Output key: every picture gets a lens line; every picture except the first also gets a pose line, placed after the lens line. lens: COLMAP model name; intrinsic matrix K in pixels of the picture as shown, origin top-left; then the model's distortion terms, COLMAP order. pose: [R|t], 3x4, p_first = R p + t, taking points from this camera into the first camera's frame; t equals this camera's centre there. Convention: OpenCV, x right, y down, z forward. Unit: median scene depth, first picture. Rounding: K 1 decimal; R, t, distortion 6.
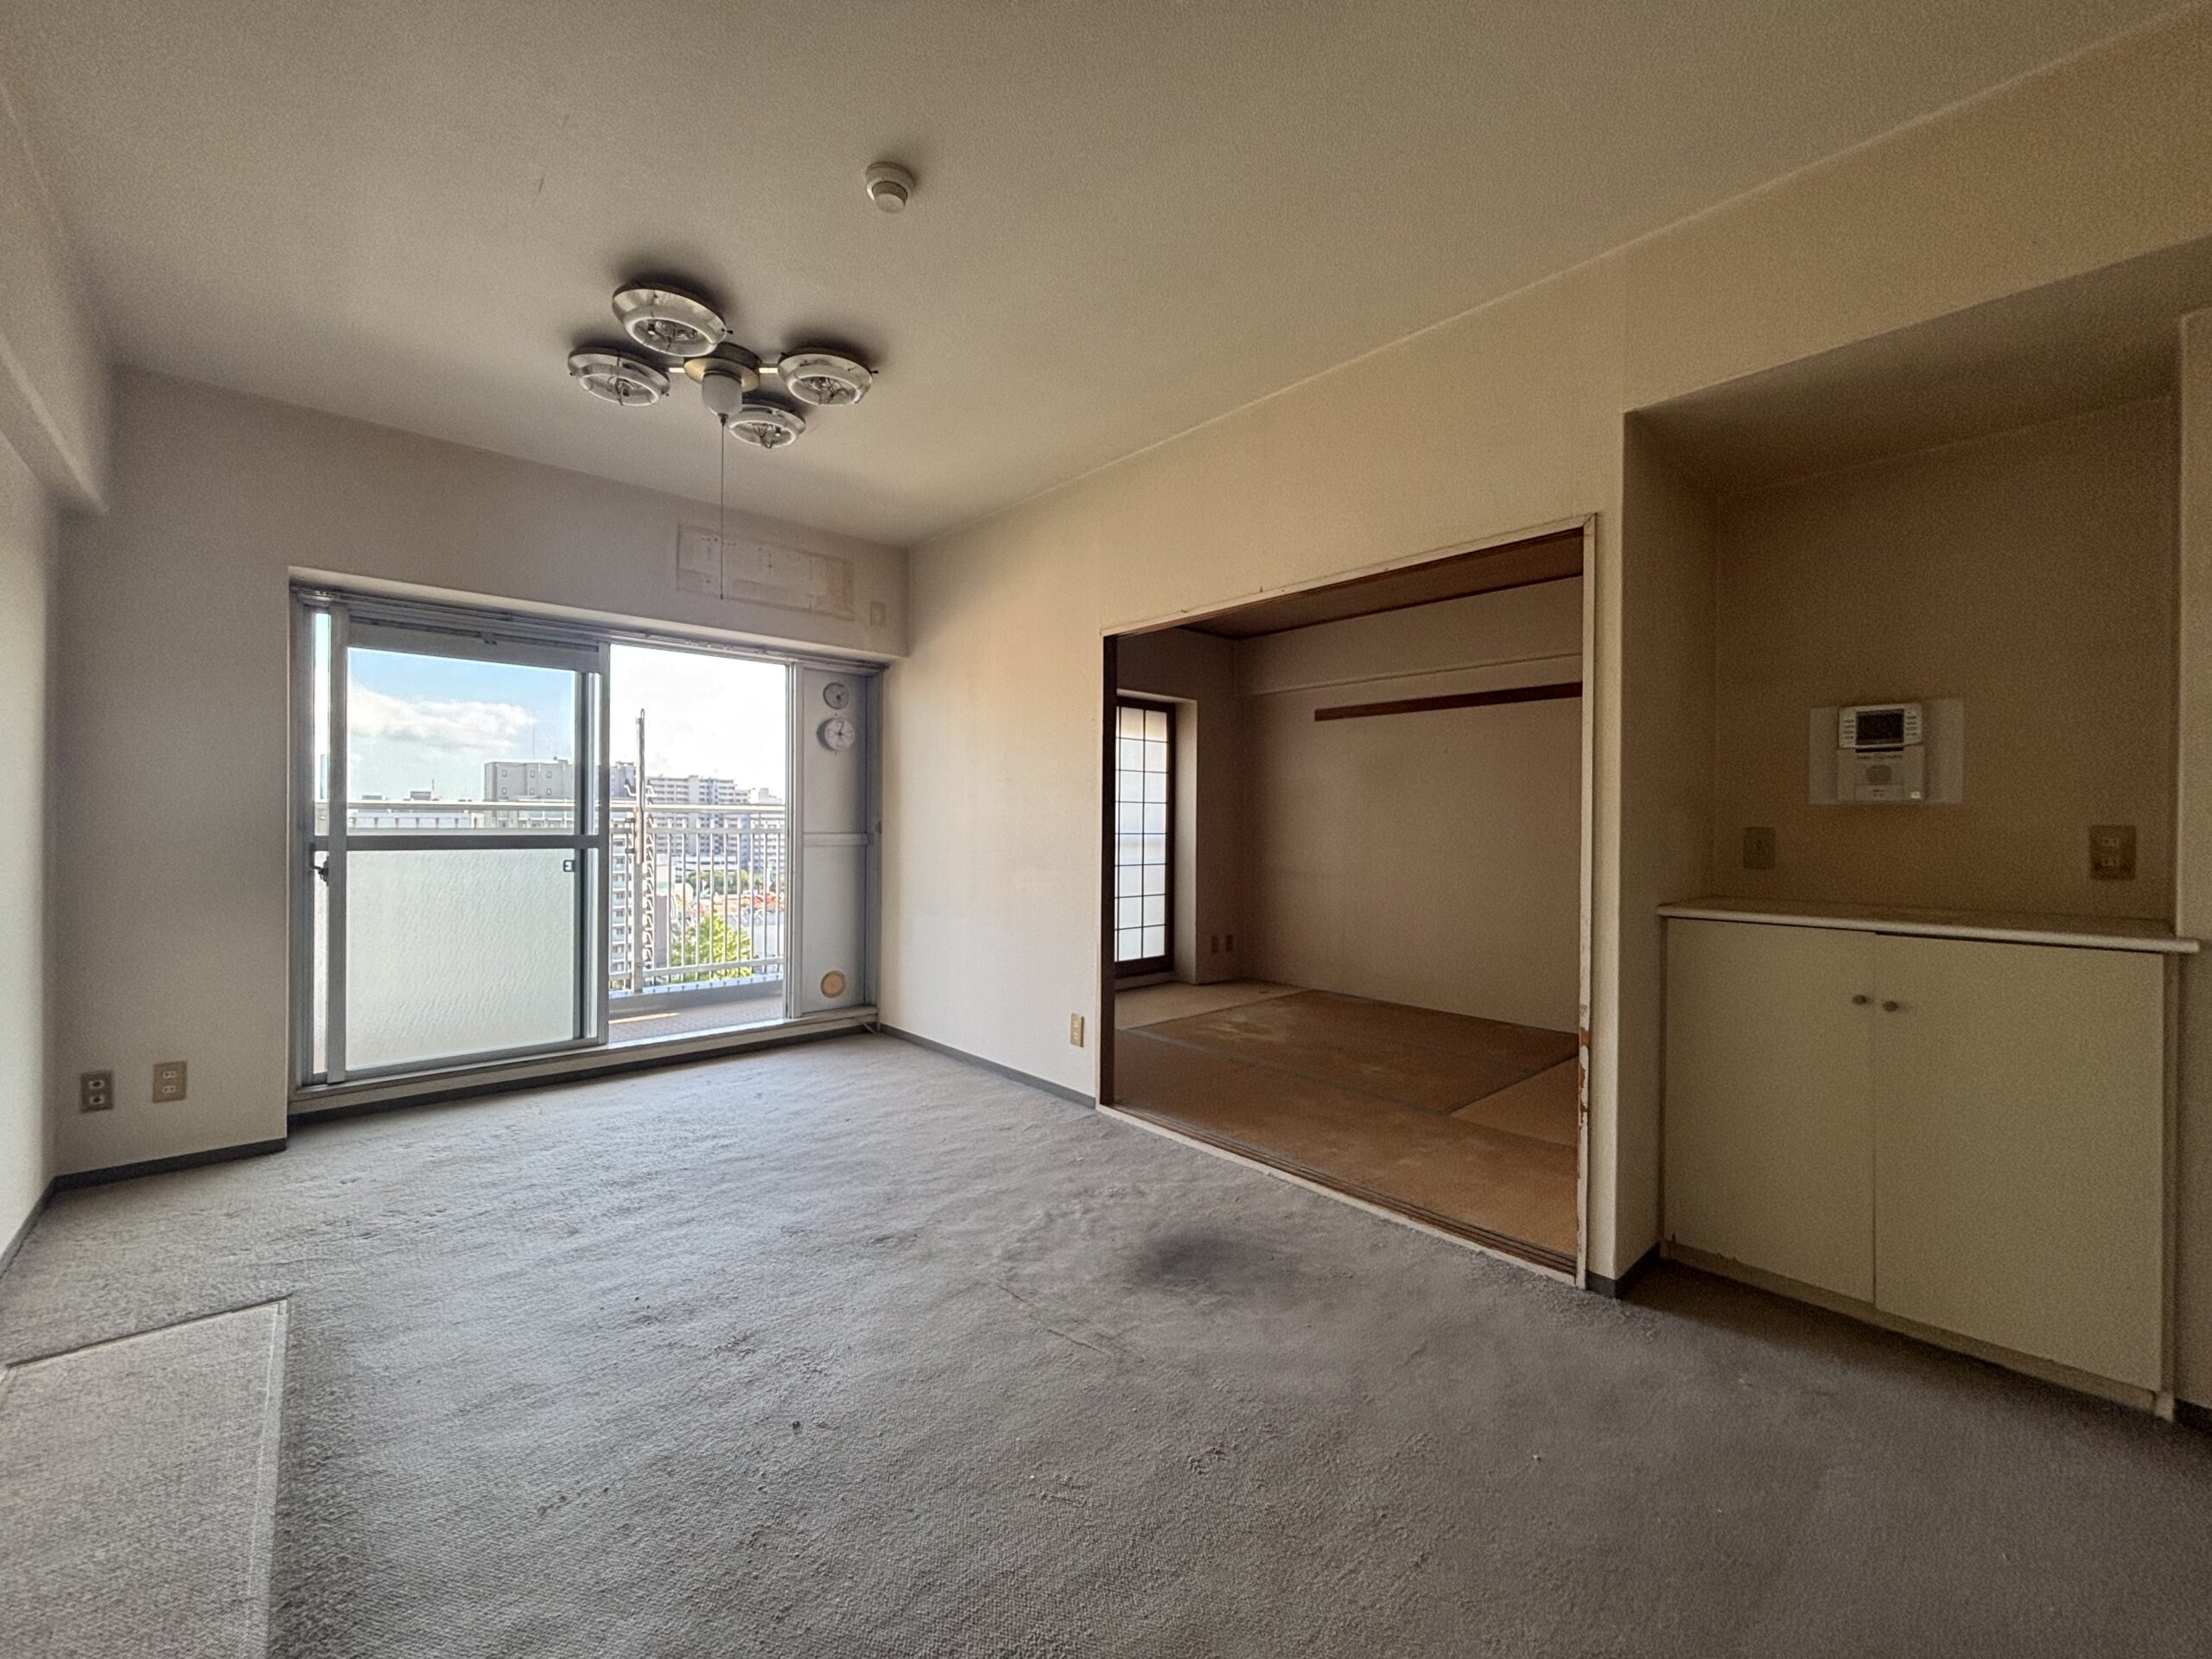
lens RADIAL K [[892.8, 0, 1097.5], [0, 892.8, 825.1], [0, 0, 1]] dist [0.003638, 0.000239]
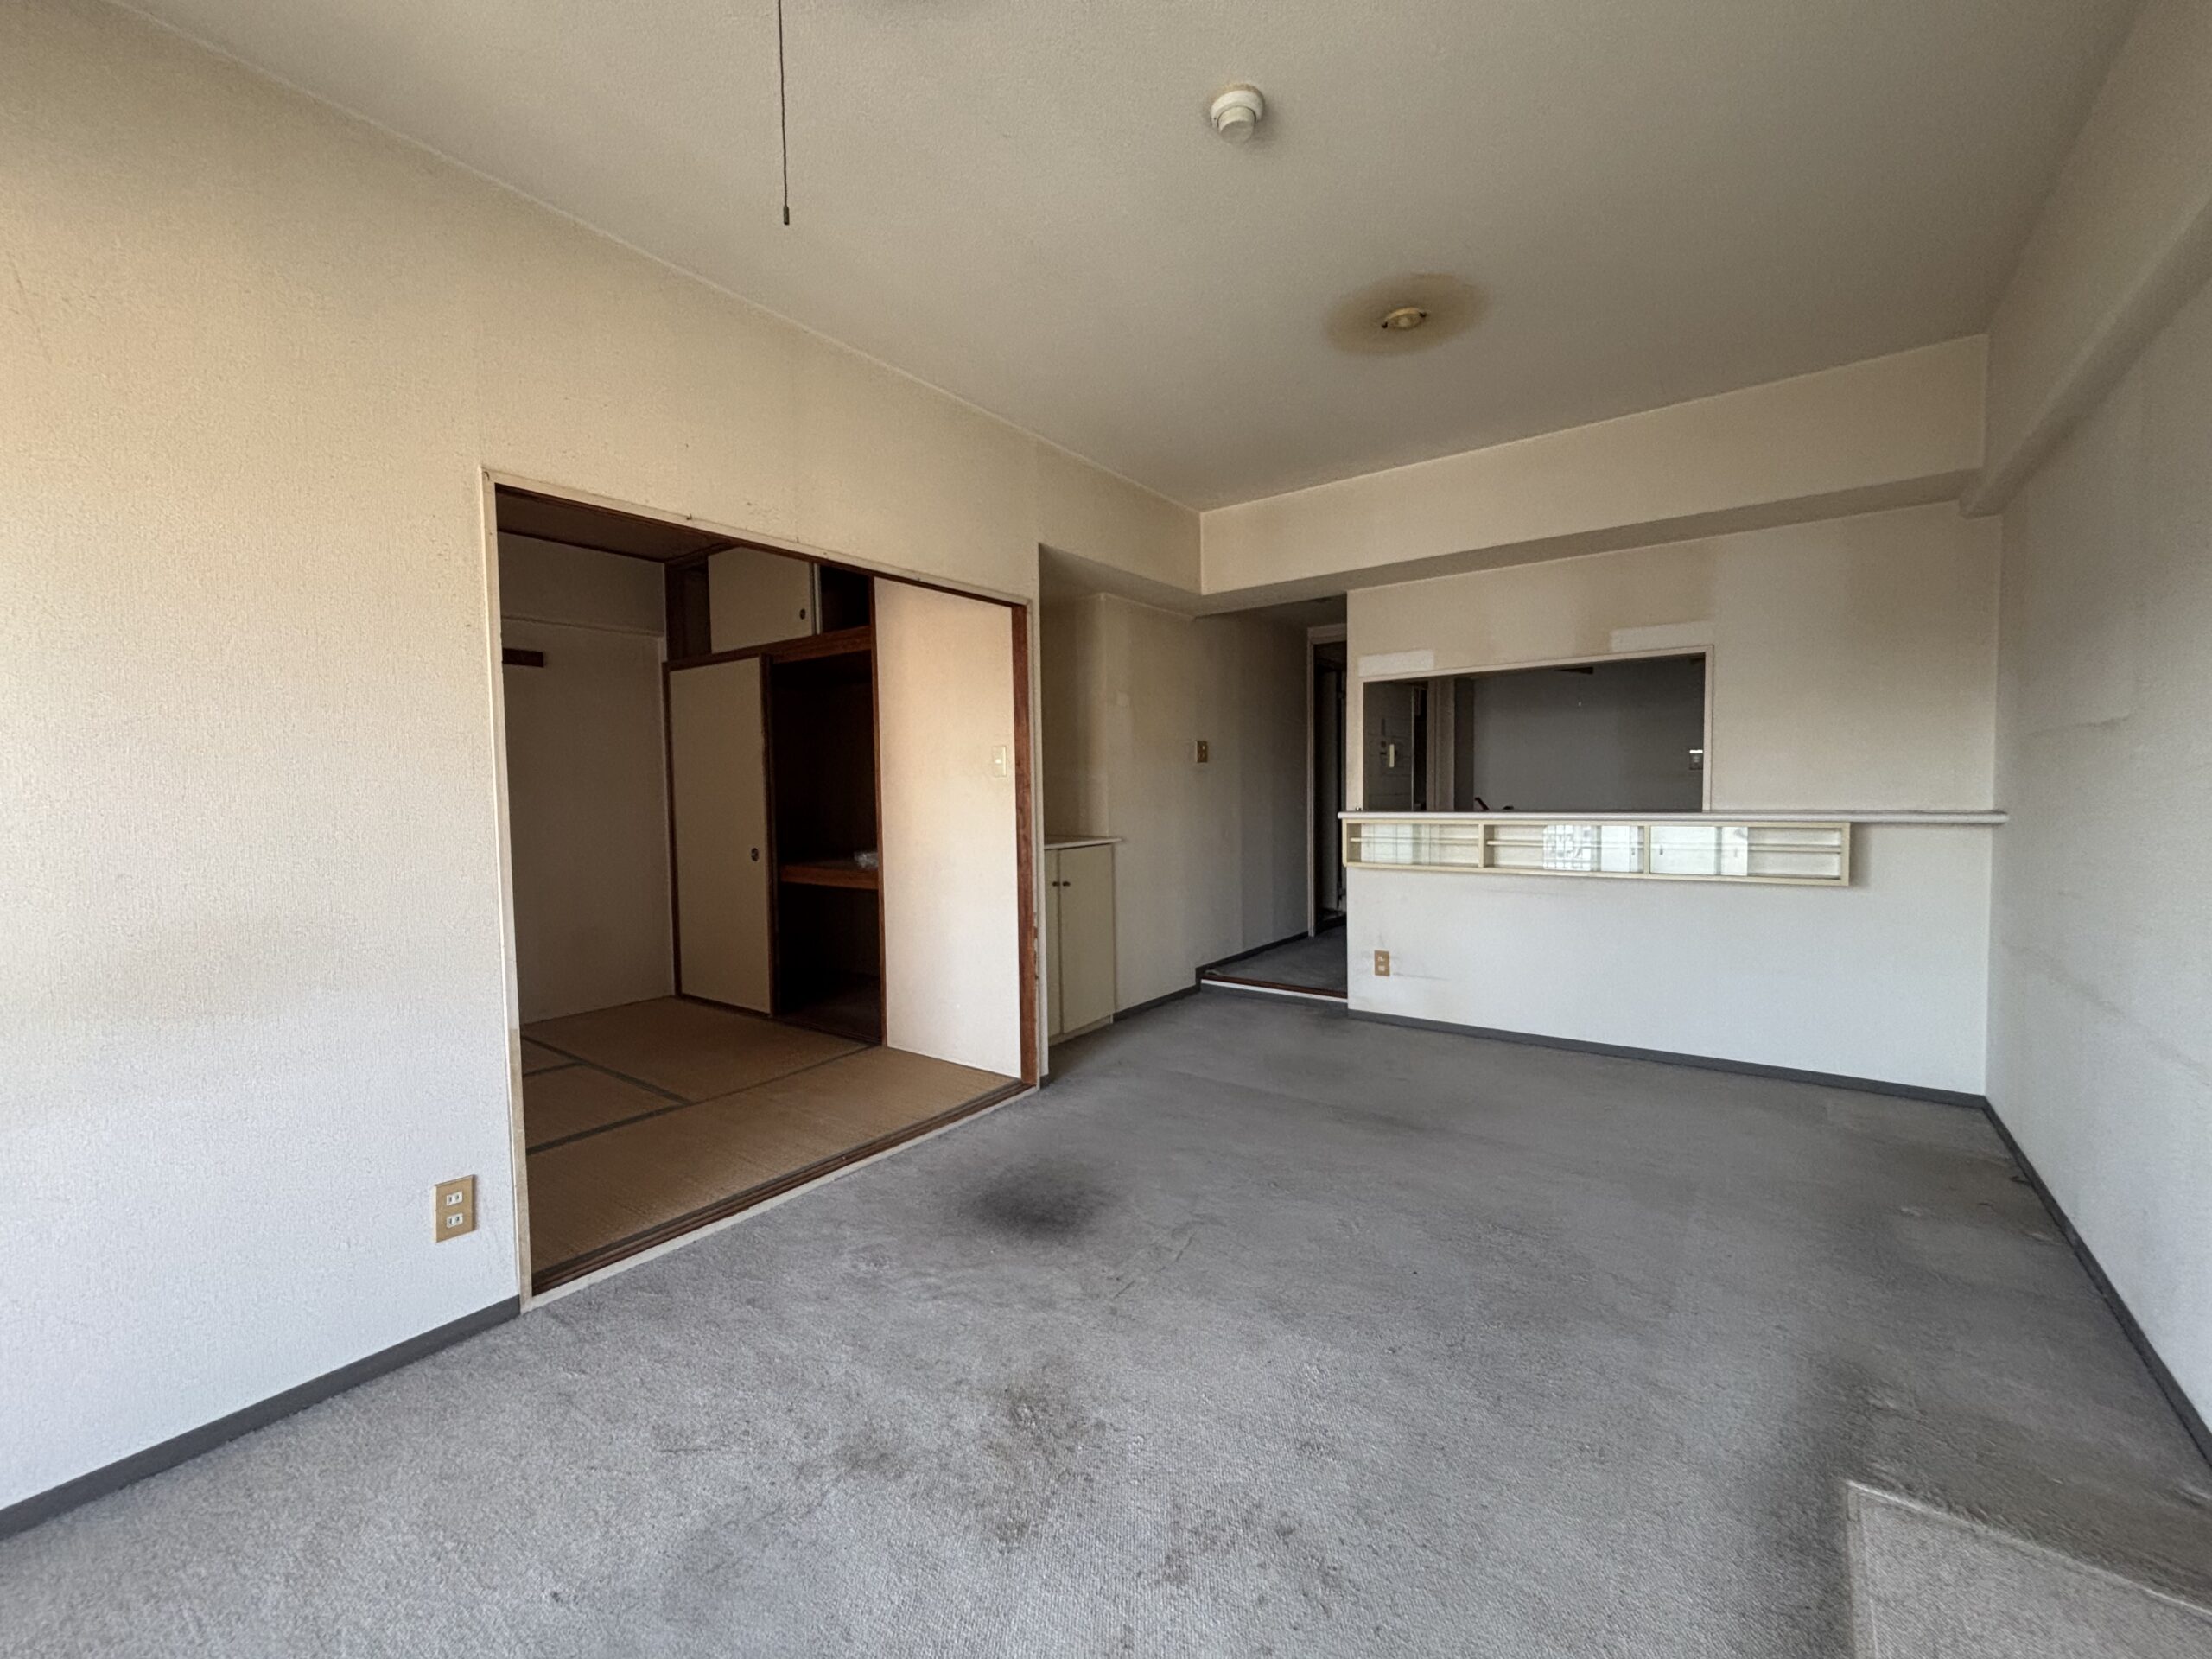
lens RADIAL K [[892.8, 0, 1097.8], [0, 892.8, 824.1], [0, 0, 1]] dist [0.003638, 0.000239]
pose [[-0.187964, -0.047430, 0.981030, -0.807226], [0.020638, 0.998422, 0.052226, -0.027864], [-0.981959, 0.030063, -0.186688, 0.940303]]
